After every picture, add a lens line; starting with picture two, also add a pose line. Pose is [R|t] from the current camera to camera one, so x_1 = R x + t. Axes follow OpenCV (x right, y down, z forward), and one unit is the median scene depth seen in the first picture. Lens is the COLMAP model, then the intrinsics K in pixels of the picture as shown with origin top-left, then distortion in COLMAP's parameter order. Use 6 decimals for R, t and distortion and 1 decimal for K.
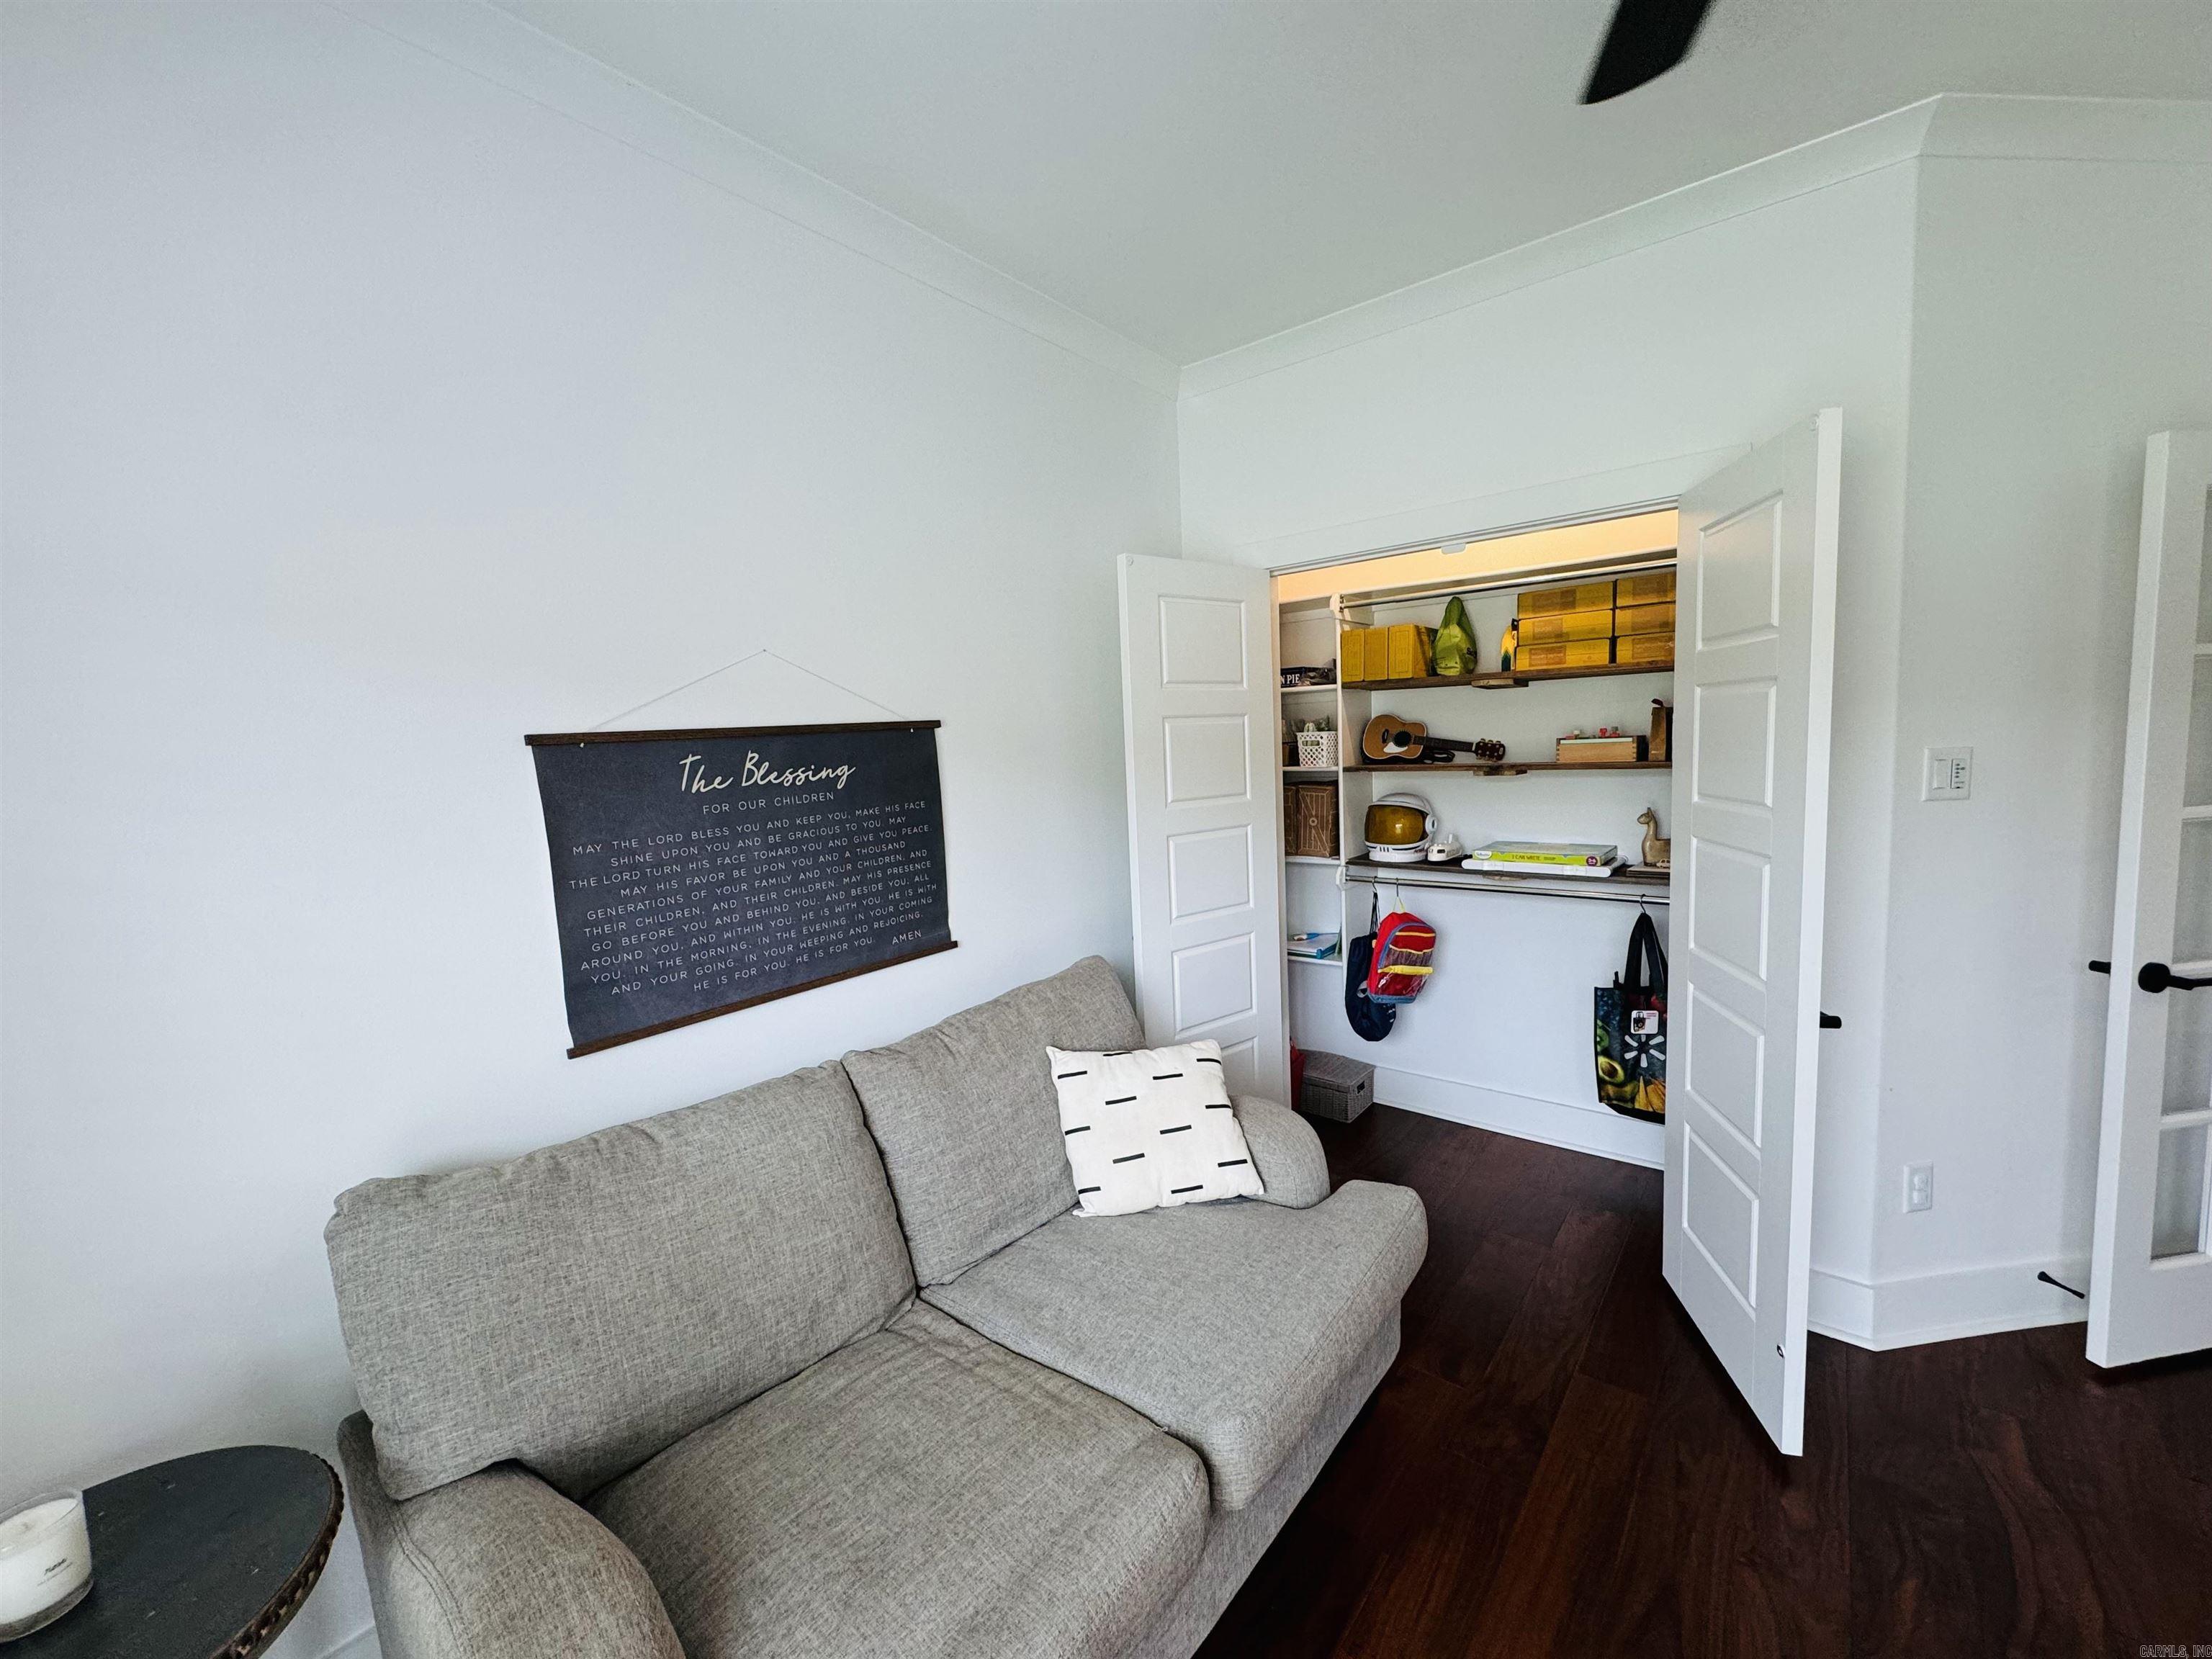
lens RADIAL K [[882.0, 0, 1109.9], [0, 882.0, 833.1], [0, 0, 1]] dist [-0.006475, 0.003480]
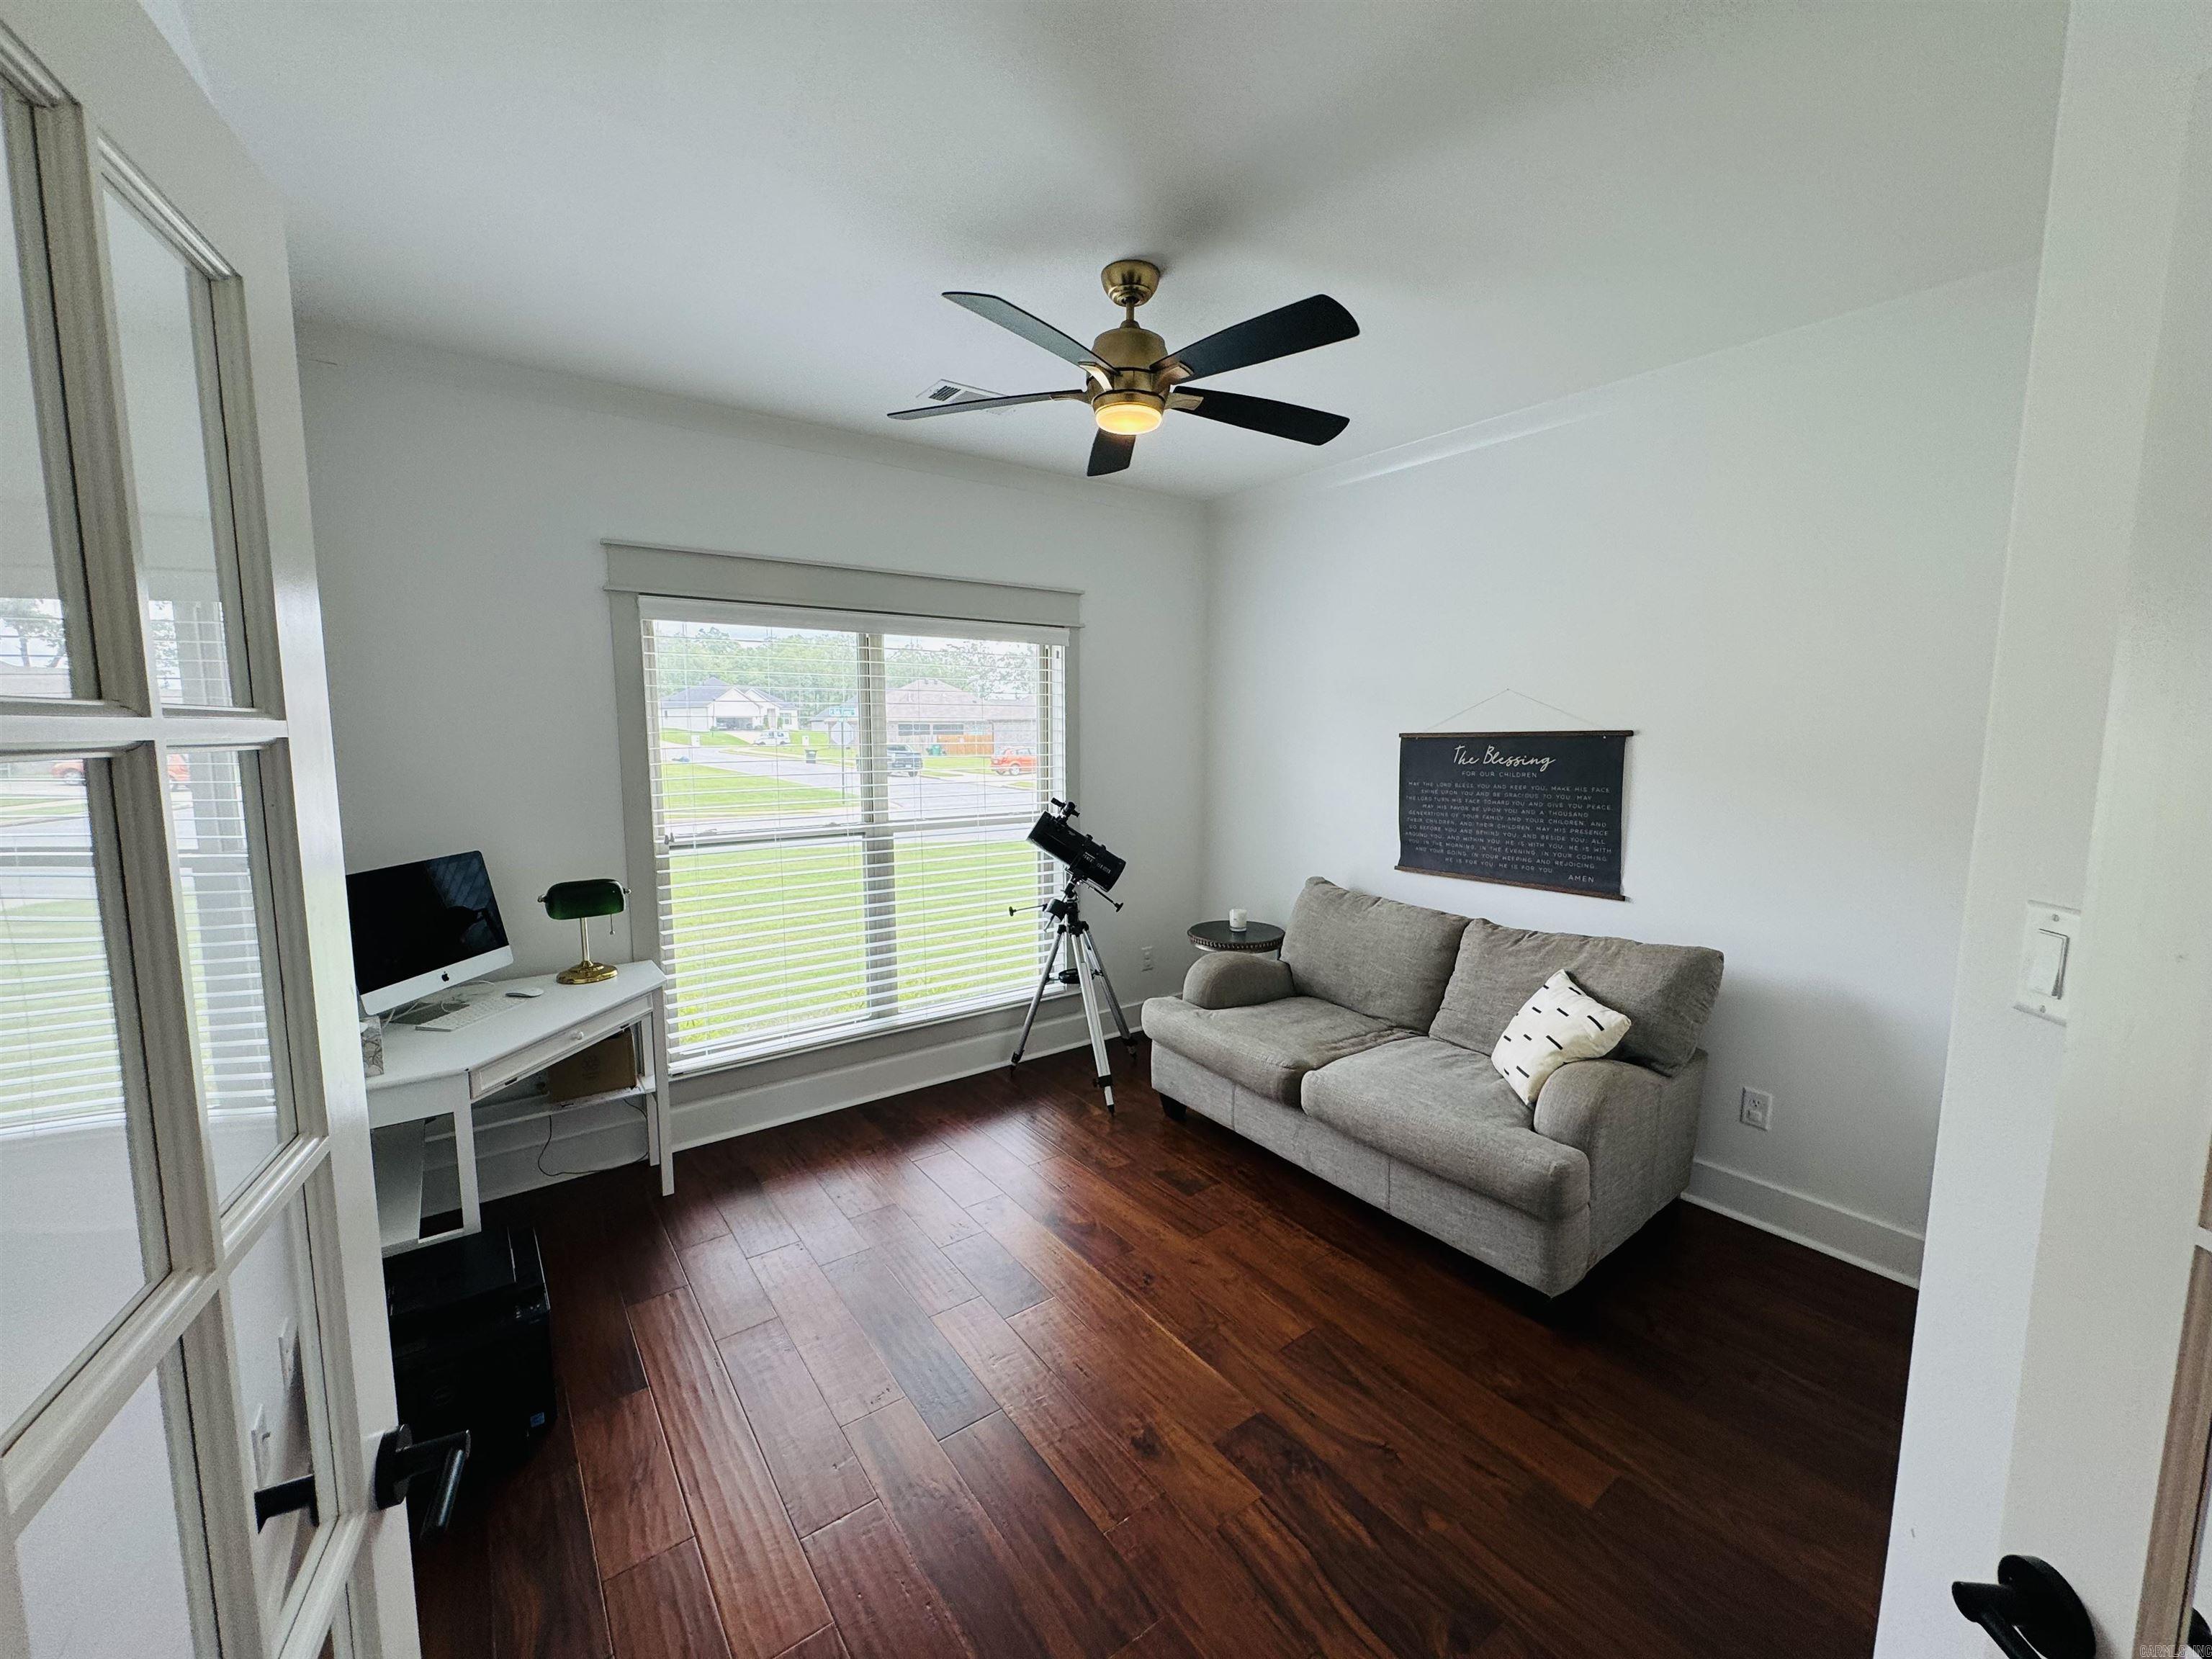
lens RADIAL K [[882.0, 0, 1093.6], [0, 882.0, 831.0], [0, 0, 1]] dist [-0.006475, 0.003480]
pose [[-0.266529, 0.154286, -0.951398, 1.507027], [-0.093616, 0.978293, 0.184874, -0.169826], [0.959270, 0.138341, -0.246300, 0.636699]]
